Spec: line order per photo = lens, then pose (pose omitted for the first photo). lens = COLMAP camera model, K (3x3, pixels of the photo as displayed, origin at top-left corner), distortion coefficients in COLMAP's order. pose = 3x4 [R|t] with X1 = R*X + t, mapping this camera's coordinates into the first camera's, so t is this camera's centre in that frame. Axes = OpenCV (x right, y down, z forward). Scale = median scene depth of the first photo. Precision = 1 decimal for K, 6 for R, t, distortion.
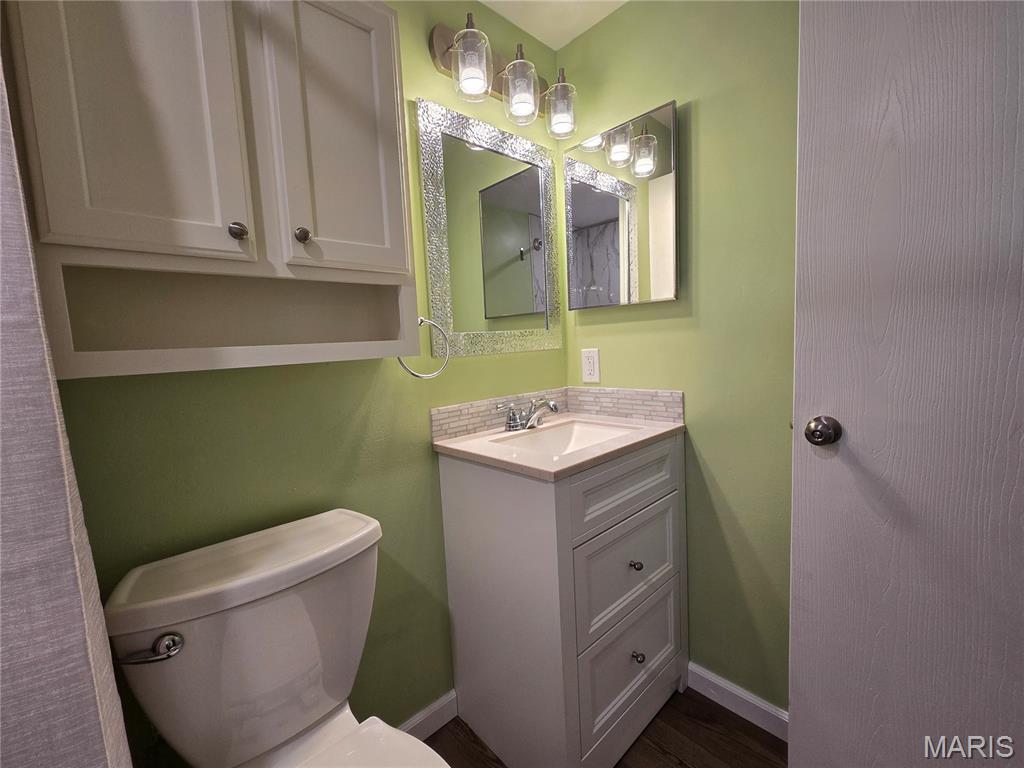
lens RADIAL K [[419.8, 0, 514.2], [0, 419.8, 379.0], [0, 0, 1]] dist [-0.002159, 0.000871]
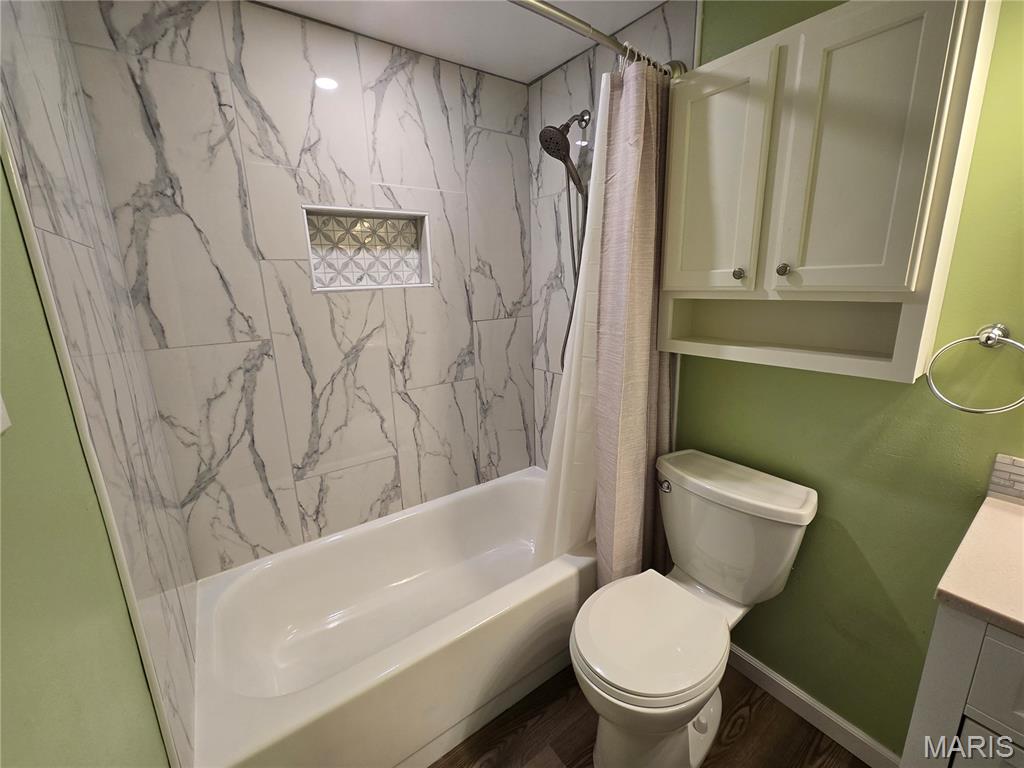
lens RADIAL K [[419.8, 0, 514.2], [0, 419.8, 379.0], [0, 0, 1]] dist [-0.002159, 0.000871]
pose [[-0.109368, 0.275674, -0.955009, 0.849353], [-0.059592, 0.957226, 0.283138, -0.320112], [0.992213, 0.087877, -0.088262, 0.316224]]
